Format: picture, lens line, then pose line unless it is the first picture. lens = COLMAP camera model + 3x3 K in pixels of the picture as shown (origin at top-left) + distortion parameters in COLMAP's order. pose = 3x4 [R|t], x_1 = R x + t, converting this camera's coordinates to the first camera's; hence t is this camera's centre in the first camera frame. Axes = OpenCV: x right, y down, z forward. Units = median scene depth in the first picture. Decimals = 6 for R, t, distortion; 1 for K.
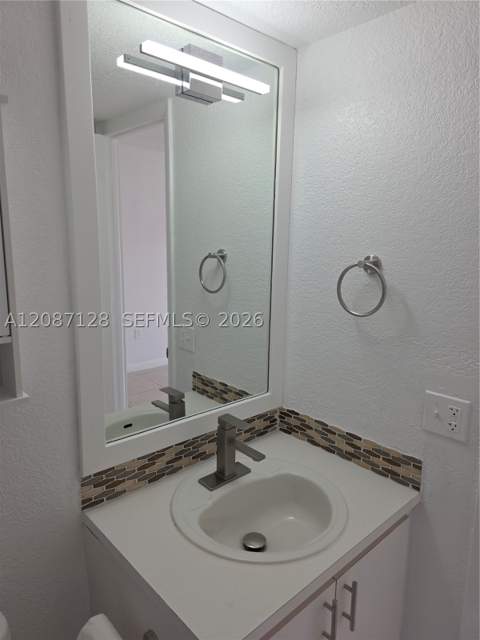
lens RADIAL K [[431.9, 0, 241.1], [0, 431.9, 320.7], [0, 0, 1]] dist [0.040486, -0.032714]
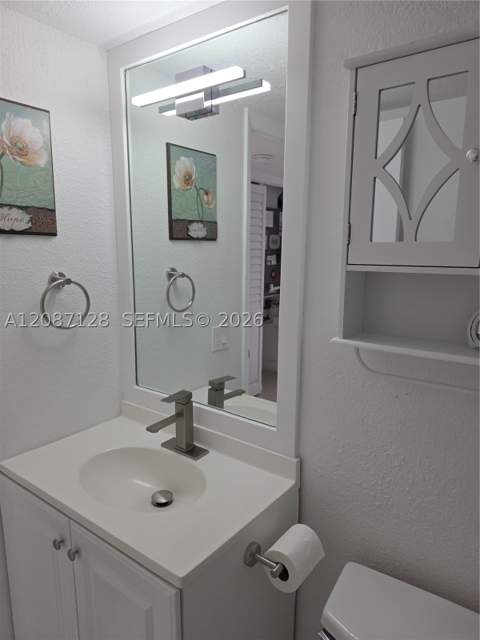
lens RADIAL K [[431.9, 0, 240.6], [0, 431.9, 320.5], [0, 0, 1]] dist [0.040486, -0.032714]
pose [[0.174584, 0.142102, -0.974334, 1.060762], [-0.166650, 0.979520, 0.112997, -0.143903], [0.970437, 0.142646, 0.194690, 0.963711]]
